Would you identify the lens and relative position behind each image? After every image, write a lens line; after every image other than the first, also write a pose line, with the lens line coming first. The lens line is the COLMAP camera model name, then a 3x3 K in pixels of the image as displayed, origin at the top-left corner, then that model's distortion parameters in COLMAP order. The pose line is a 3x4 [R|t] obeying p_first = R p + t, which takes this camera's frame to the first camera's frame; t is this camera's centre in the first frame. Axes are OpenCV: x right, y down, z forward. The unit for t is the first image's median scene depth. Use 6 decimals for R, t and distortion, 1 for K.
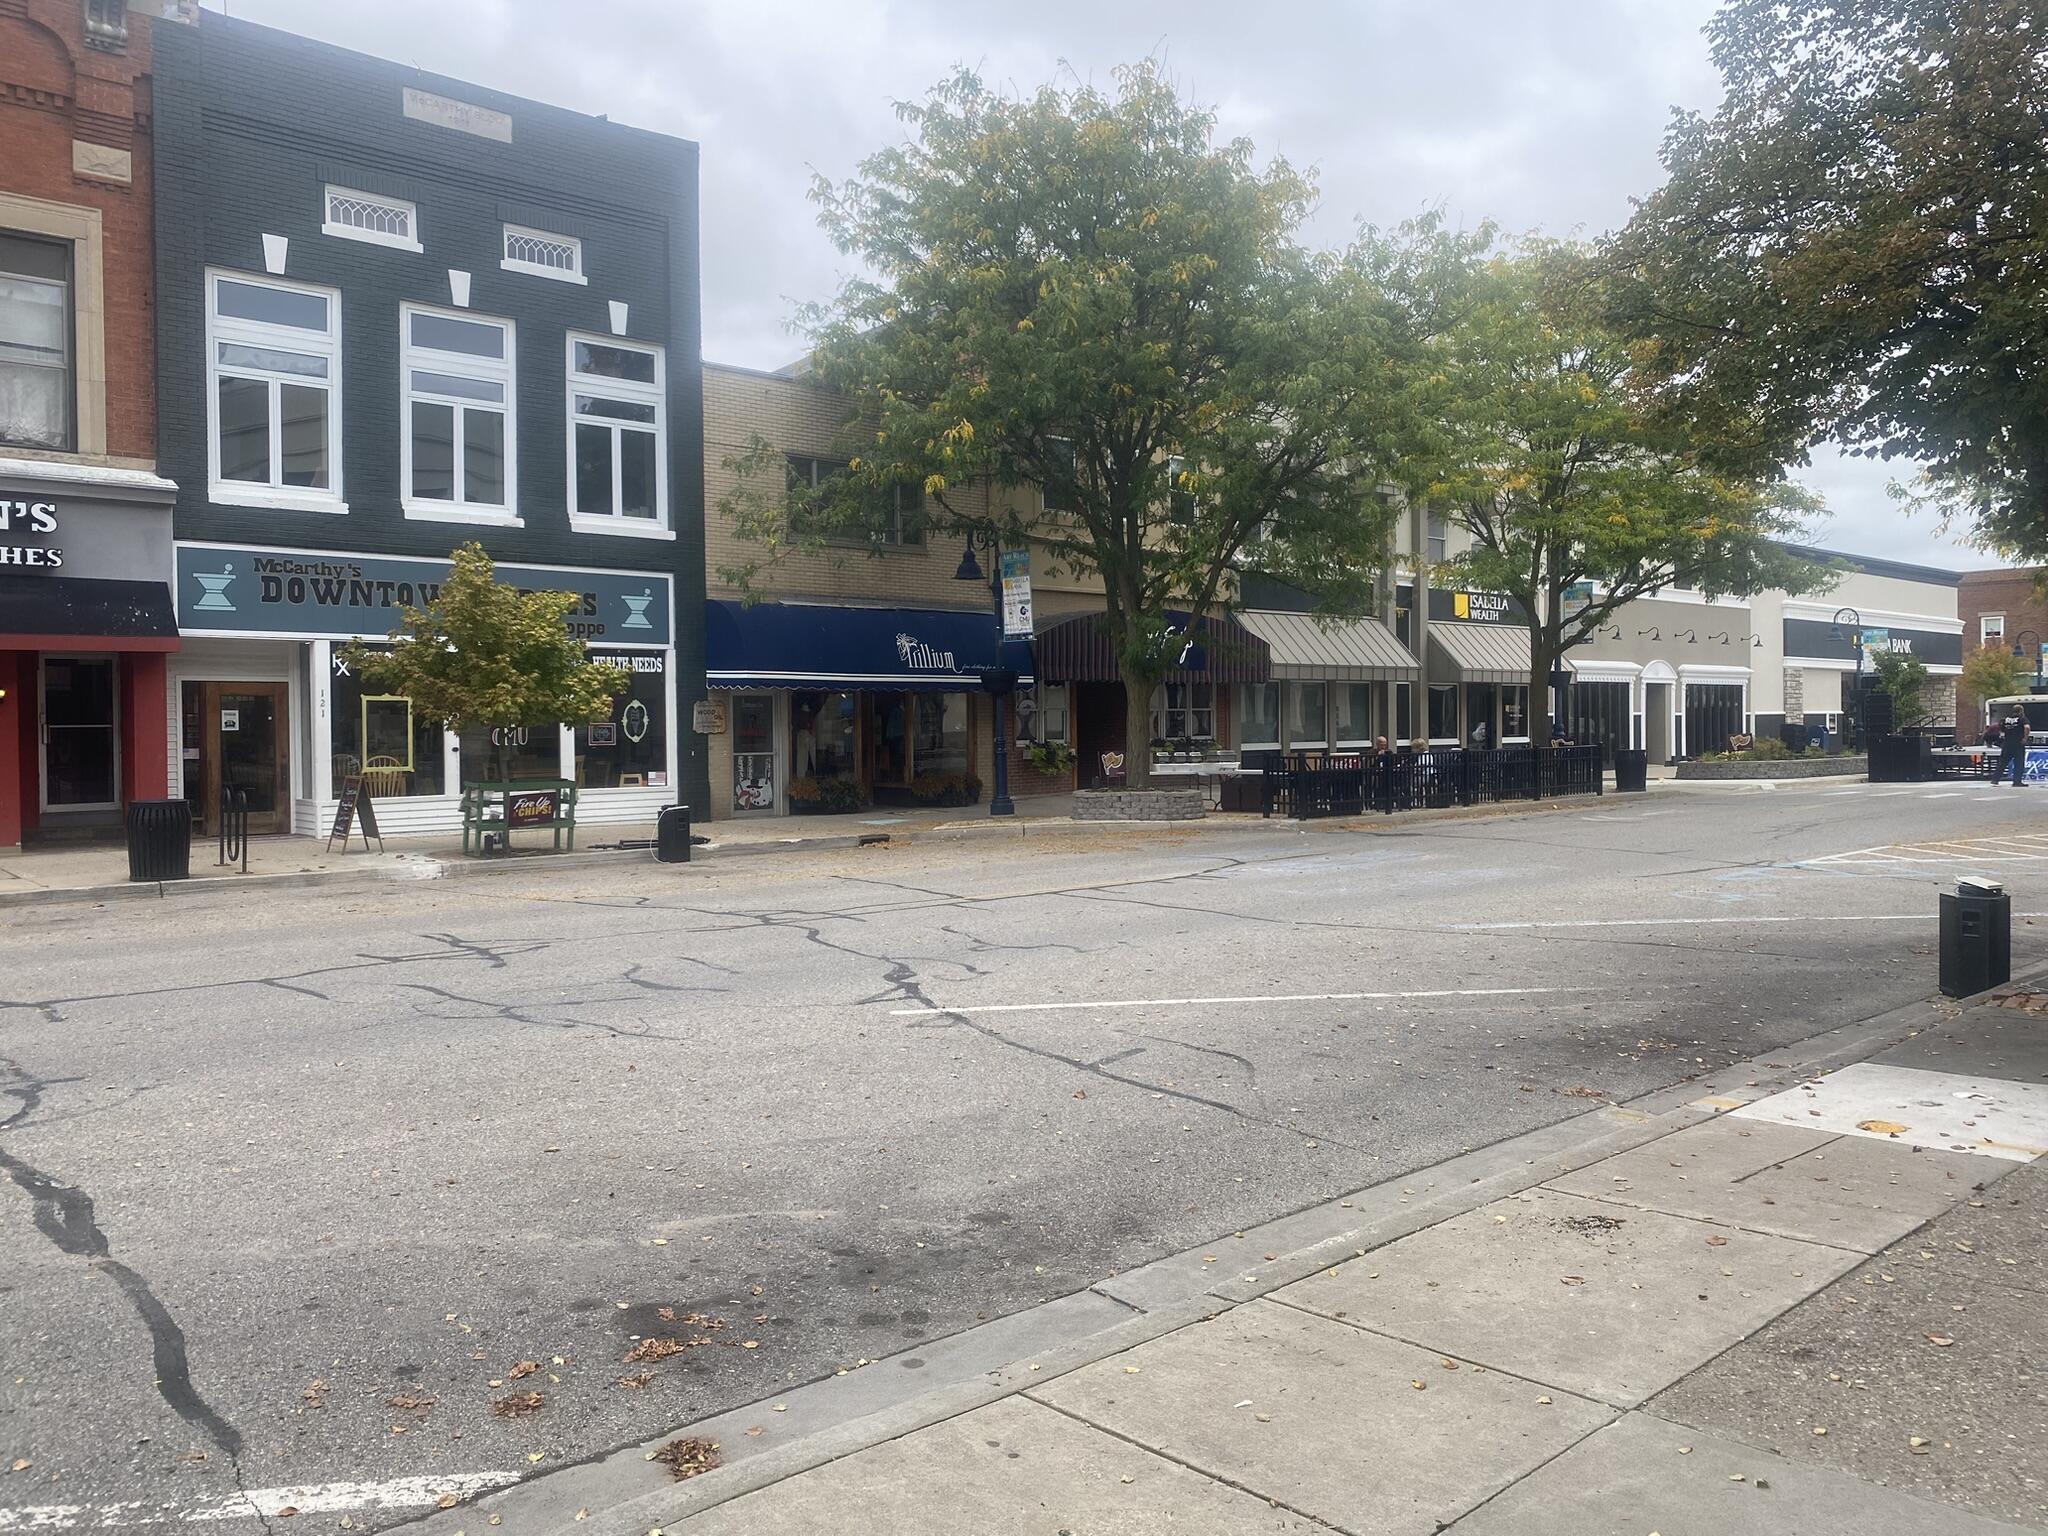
lens RADIAL K [[1590.3, 0, 1024.3], [0, 1590.3, 755.5], [0, 0, 1]] dist [0.072804, -0.077430]
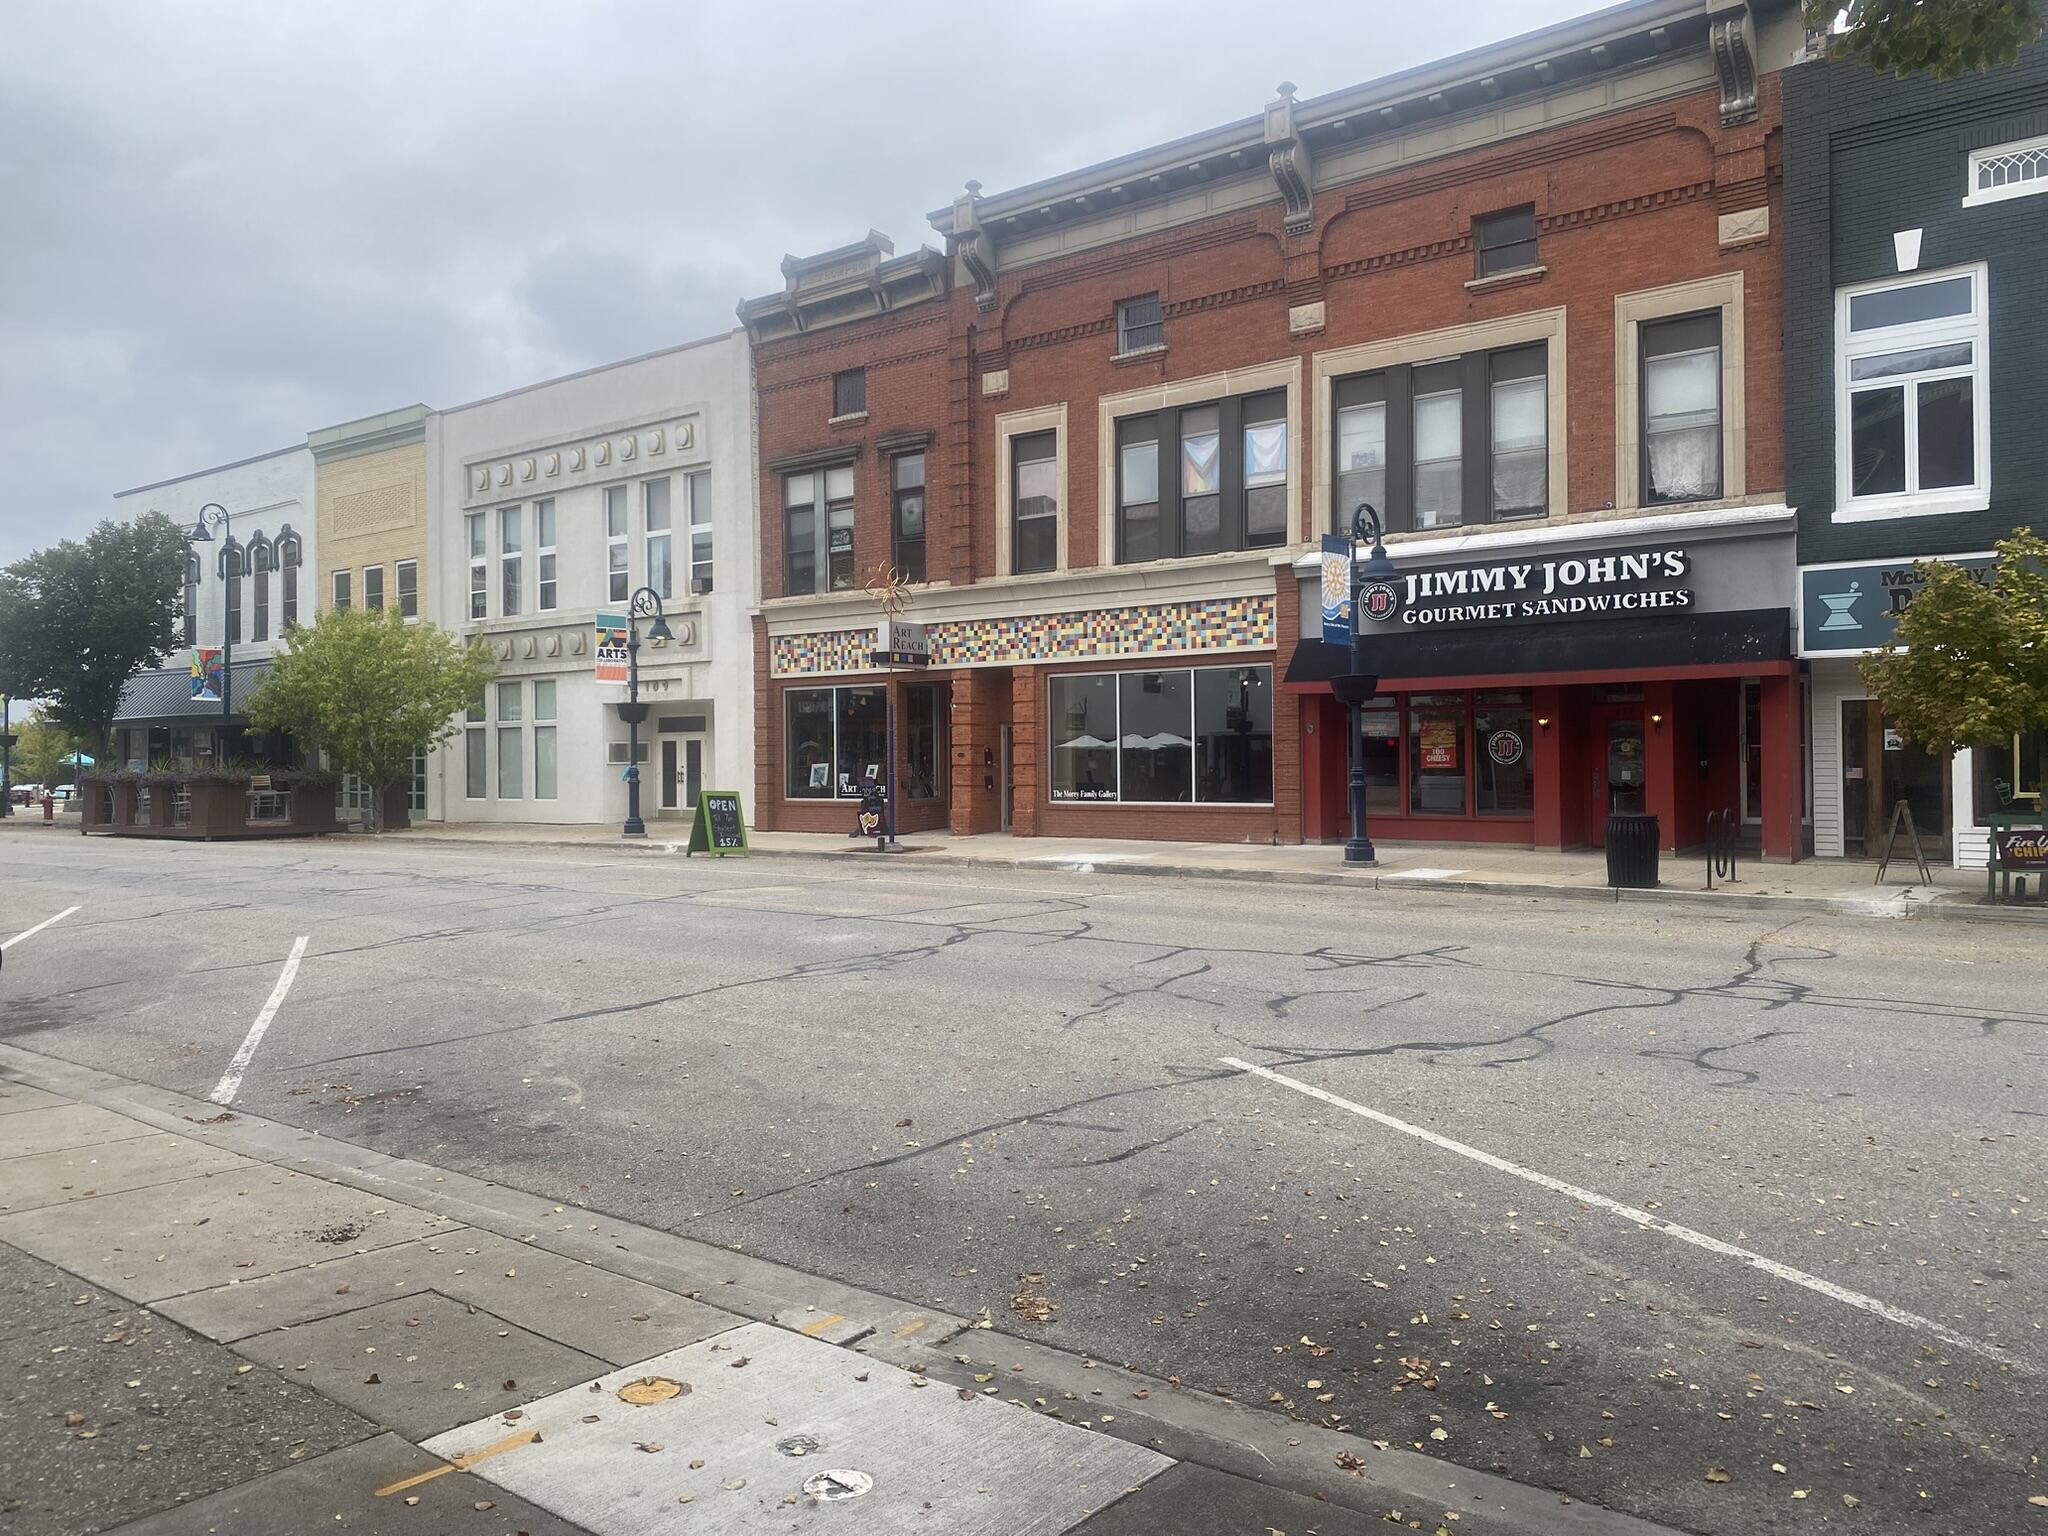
lens RADIAL K [[1590.3, 0, 1024.0], [0, 1590.3, 737.1], [0, 0, 1]] dist [0.072804, -0.077430]
pose [[0.126742, -0.003140, -0.991931, 0.439410], [-0.013681, 0.999894, -0.004914, -0.012669], [0.991841, 0.014194, 0.126686, 0.389630]]
